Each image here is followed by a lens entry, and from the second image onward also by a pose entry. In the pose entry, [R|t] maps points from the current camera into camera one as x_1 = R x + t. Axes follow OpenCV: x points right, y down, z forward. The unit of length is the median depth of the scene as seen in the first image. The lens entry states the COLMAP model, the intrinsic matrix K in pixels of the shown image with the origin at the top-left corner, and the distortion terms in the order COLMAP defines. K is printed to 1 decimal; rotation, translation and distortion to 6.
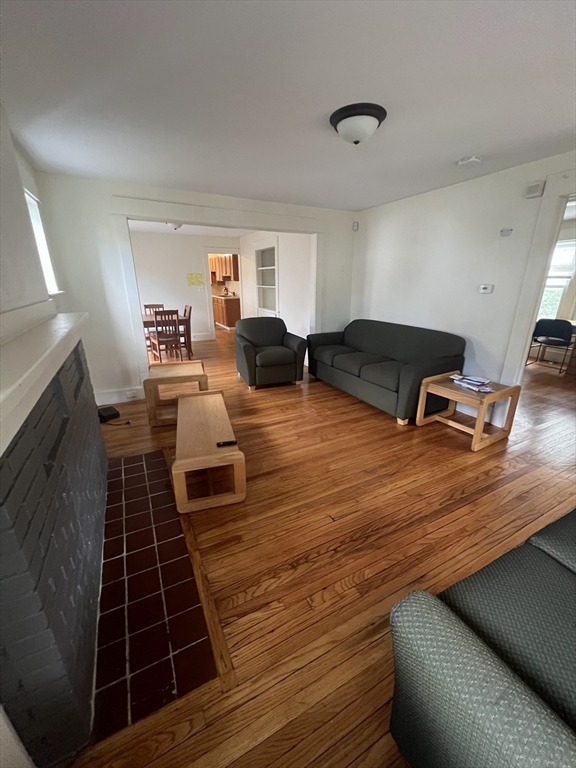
lens RADIAL K [[305.8, 0, 288.3], [0, 305.8, 383.0], [0, 0, 1]] dist [-0.000999, 0.000100]
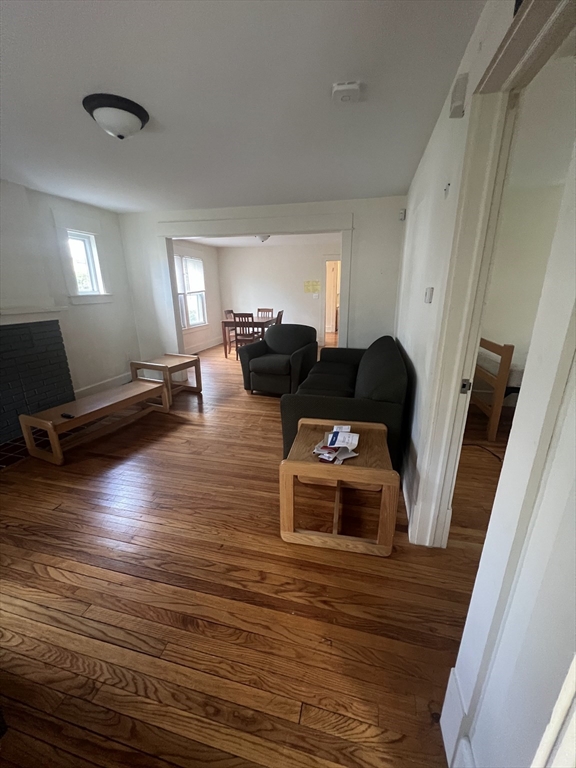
lens RADIAL K [[305.8, 0, 288.3], [0, 305.8, 383.0], [0, 0, 1]] dist [-0.000999, 0.000100]
pose [[0.753538, 0.189232, -0.629581, 0.869320], [-0.206256, 0.977373, 0.046903, -0.123770], [0.624211, 0.094512, 0.775518, 0.422860]]
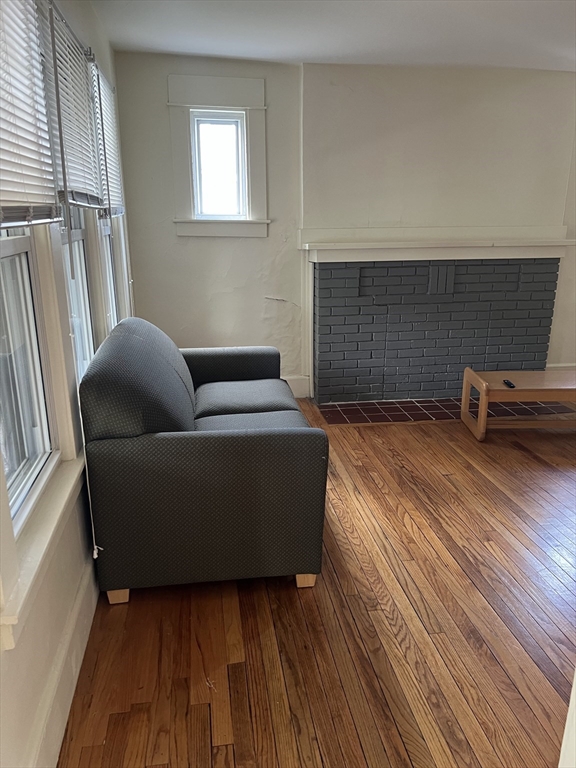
lens RADIAL K [[578.0, 0, 288.0], [0, 578.0, 384.0], [0, 0, 1]] dist [0.056039, -0.005269]
pose [[-0.314082, 0.265482, -0.911522, 1.148910], [-0.302956, 0.881886, 0.361240, -0.167878], [0.899761, 0.389610, -0.196555, 0.536024]]
